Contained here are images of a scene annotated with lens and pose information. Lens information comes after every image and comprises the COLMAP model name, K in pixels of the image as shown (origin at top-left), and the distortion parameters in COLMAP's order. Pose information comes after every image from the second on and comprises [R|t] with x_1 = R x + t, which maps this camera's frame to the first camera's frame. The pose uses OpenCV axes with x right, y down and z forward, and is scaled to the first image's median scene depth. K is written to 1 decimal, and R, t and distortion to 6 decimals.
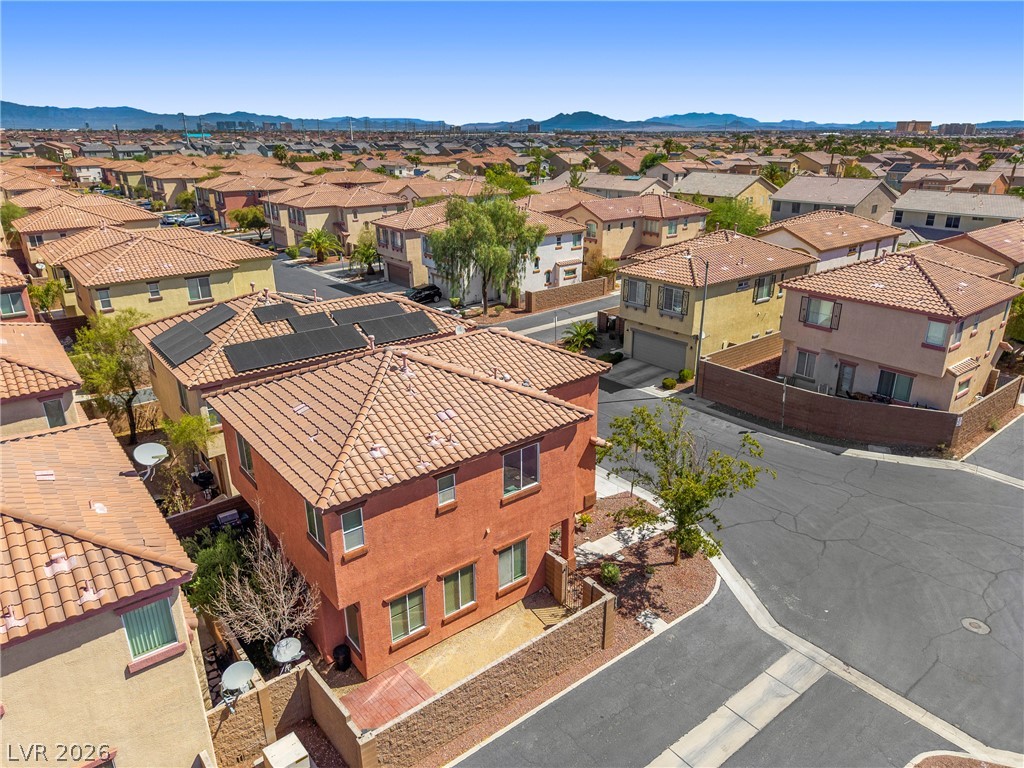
lens RADIAL K [[686.3, 0, 503.2], [0, 686.3, 384.8], [0, 0, 1]] dist [0.015503, -0.012361]
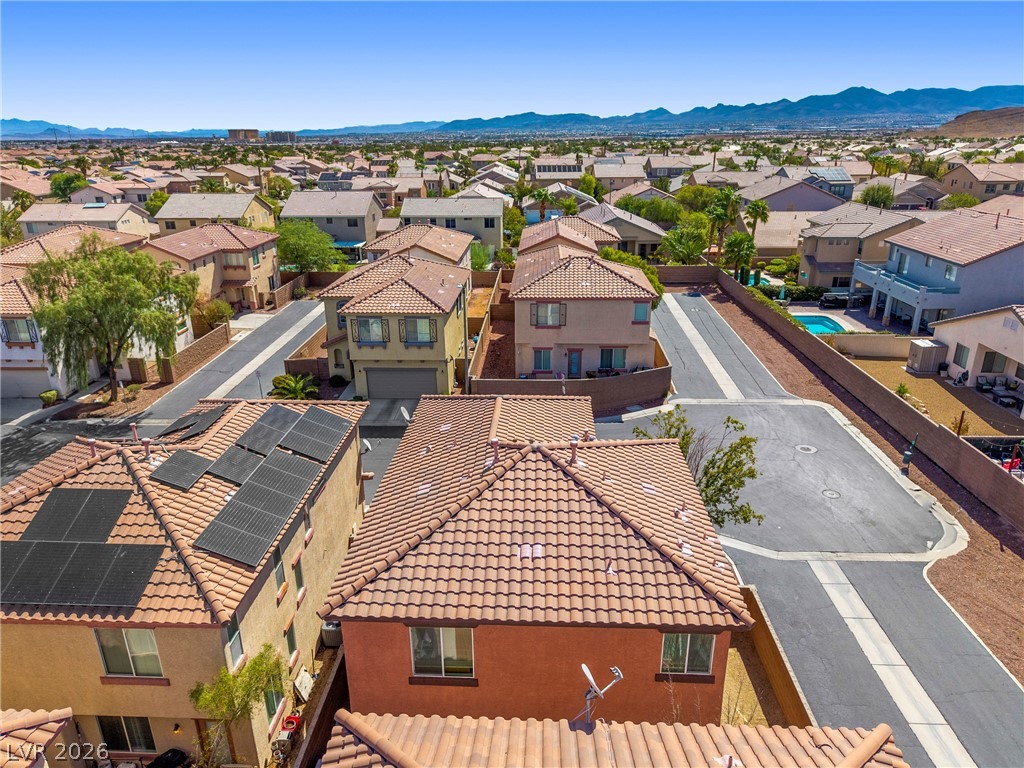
lens RADIAL K [[686.3, 0, 509.8], [0, 686.3, 386.0], [0, 0, 1]] dist [0.015503, -0.012361]
pose [[0.652512, -0.264395, 0.710157, -0.455301], [0.270316, 0.956716, 0.107816, -0.133476], [-0.707925, 0.121616, 0.695739, 0.245990]]
